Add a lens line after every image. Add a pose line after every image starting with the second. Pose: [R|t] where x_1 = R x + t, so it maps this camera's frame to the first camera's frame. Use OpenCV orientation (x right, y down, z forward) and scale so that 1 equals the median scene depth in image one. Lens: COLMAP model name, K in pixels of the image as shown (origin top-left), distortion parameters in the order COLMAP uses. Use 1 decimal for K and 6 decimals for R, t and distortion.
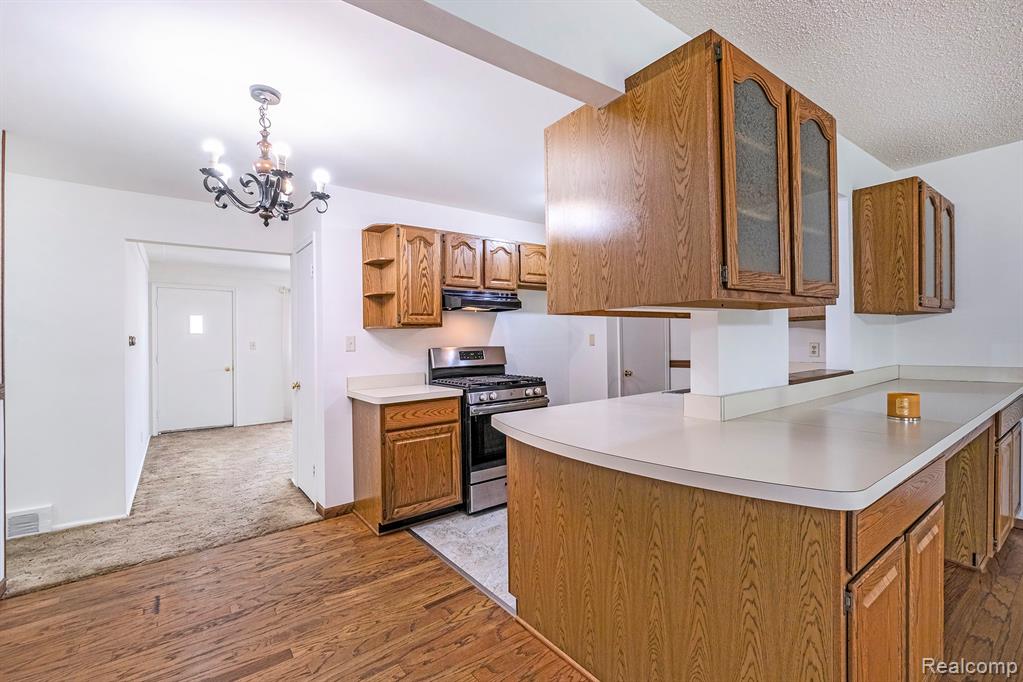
lens RADIAL K [[459.4, 0, 509.7], [0, 459.4, 333.0], [0, 0, 1]] dist [0.000002, -0.000620]
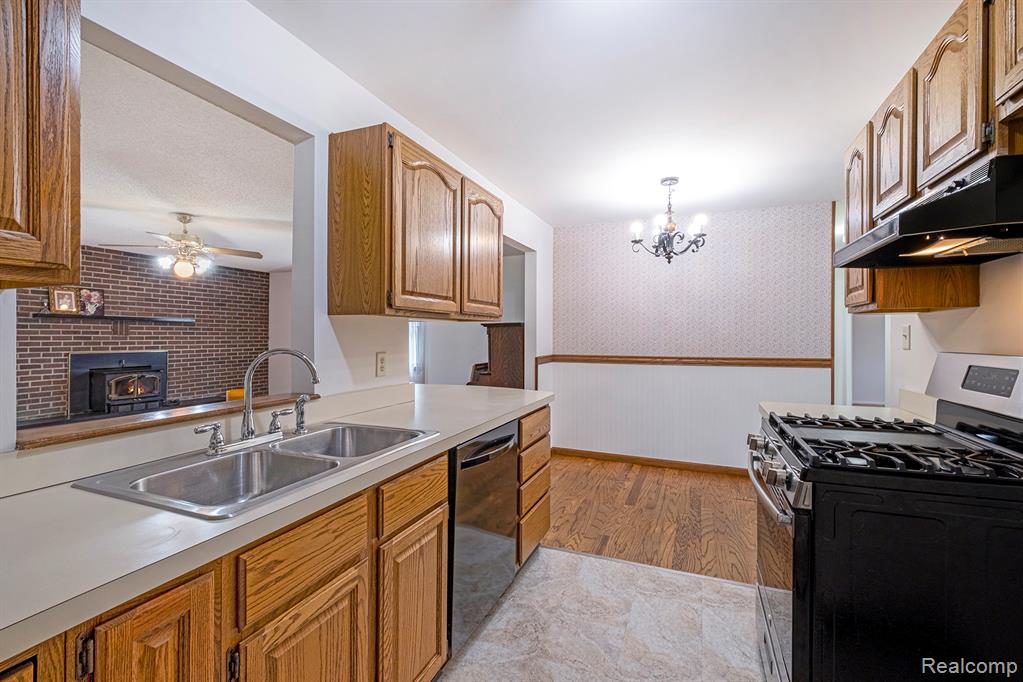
lens RADIAL K [[459.4, 0, 509.7], [0, 459.4, 333.0], [0, 0, 1]] dist [0.000002, -0.000620]
pose [[-0.854435, 0.019651, -0.519186, 0.488187], [0.028886, 0.999536, -0.009707, 0.007457], [0.518754, -0.023292, -0.854606, 1.327180]]
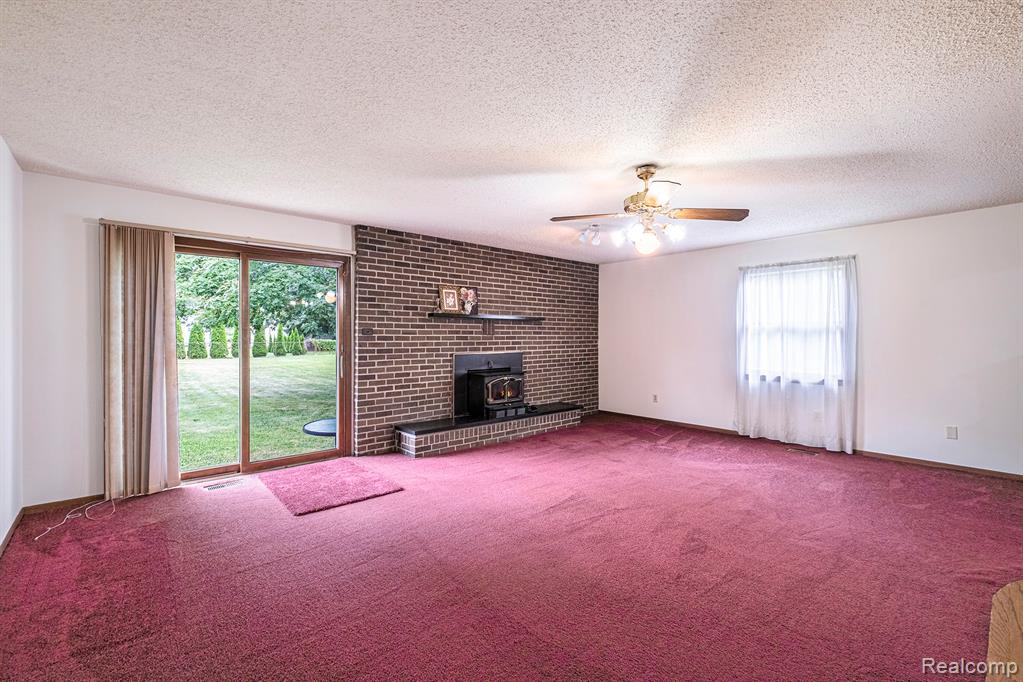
lens RADIAL K [[446.3, 0, 509.8], [0, 446.3, 335.8], [0, 0, 1]] dist [0.000161, -0.000189]
pose [[-0.995322, 0.023985, -0.093587, 0.963659], [0.025201, 0.999612, -0.011833, -0.023092], [0.093267, -0.014136, -0.995541, 0.614595]]
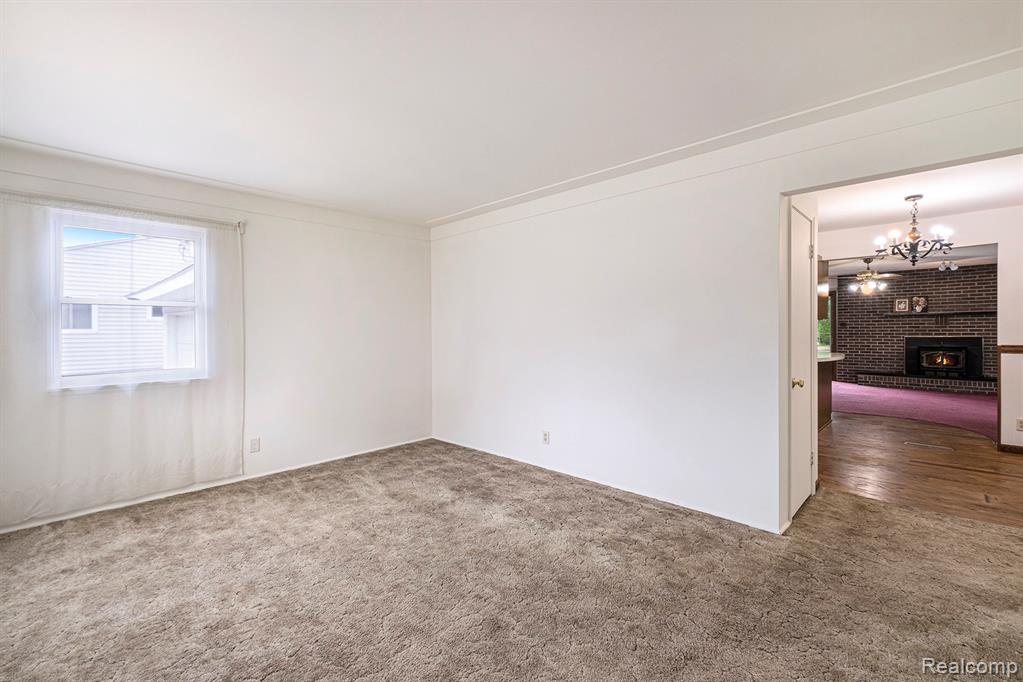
lens RADIAL K [[438.0, 0, 515.0], [0, 438.0, 337.2], [0, 0, 1]] dist [-0.000323, -0.008840]
pose [[-0.175406, 0.008437, 0.984460, -1.293580], [-0.002293, 0.999957, -0.008978, 0.055297], [-0.984493, -0.003832, -0.175380, 1.899744]]
